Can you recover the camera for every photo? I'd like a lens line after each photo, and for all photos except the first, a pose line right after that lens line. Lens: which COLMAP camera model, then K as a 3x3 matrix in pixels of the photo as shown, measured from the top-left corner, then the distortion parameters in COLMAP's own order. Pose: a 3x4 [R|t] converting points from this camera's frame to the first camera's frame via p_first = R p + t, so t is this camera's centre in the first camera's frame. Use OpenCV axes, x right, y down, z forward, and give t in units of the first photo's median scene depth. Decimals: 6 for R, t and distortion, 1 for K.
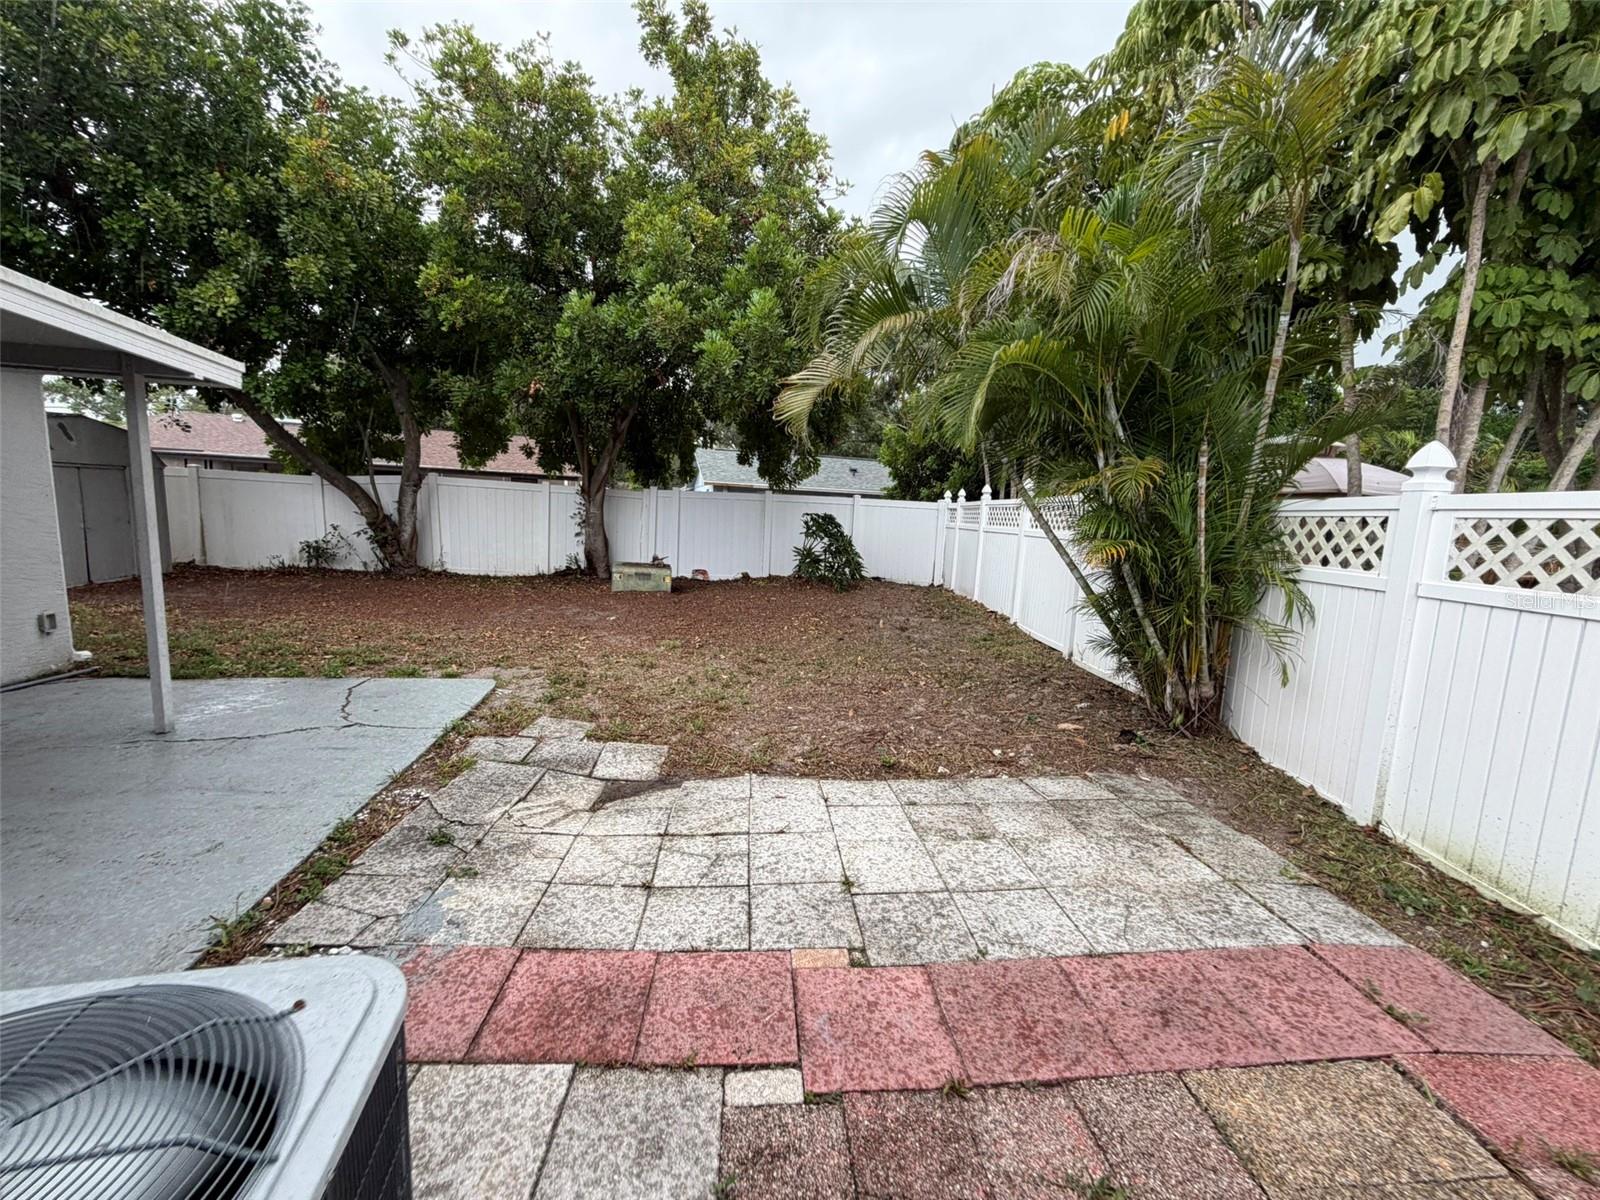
lens RADIAL K [[654.6, 0, 800.0], [0, 654.6, 600.0], [0, 0, 1]] dist [0.001684, 0.000136]
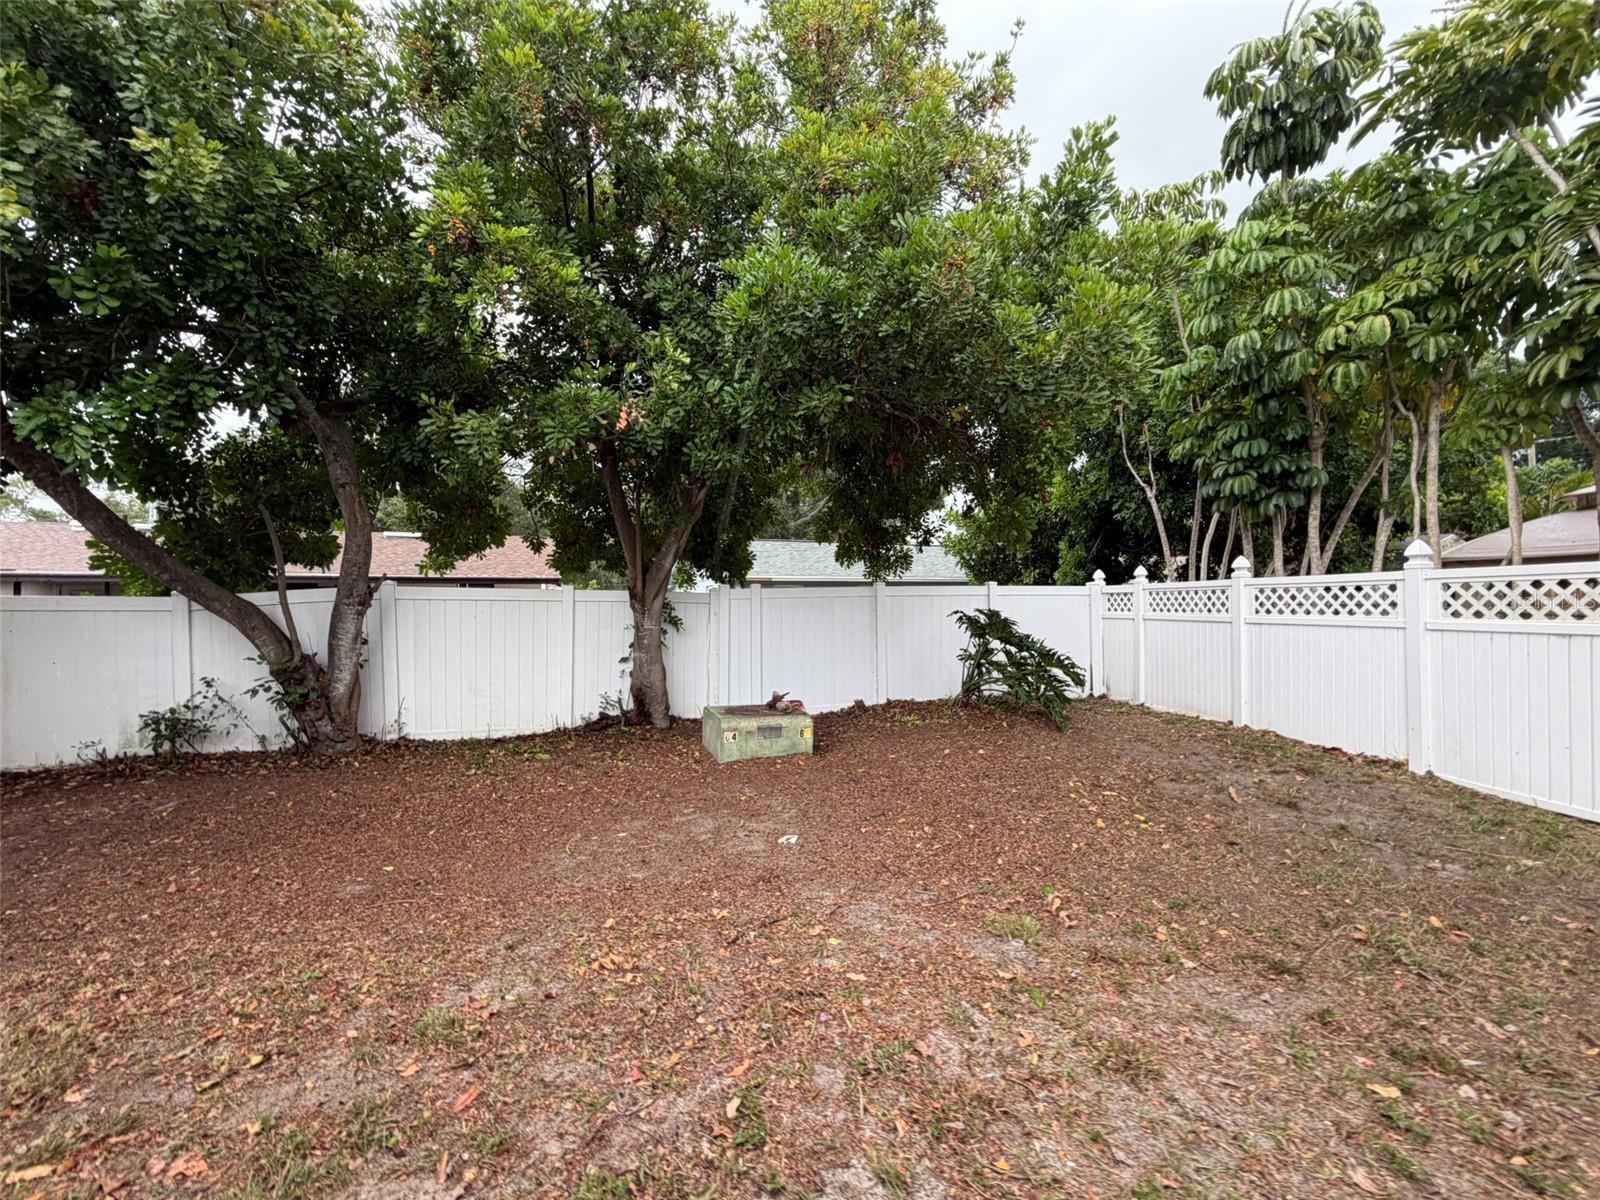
lens RADIAL K [[637.1, 0, 799.4], [0, 637.1, 596.6], [0, 0, 1]] dist [-0.001980, -0.000615]
pose [[0.990224, -0.054201, 0.128524, -0.256037], [0.072017, 0.987768, -0.138306, -0.069157], [-0.119456, 0.146210, 0.982015, 0.366912]]
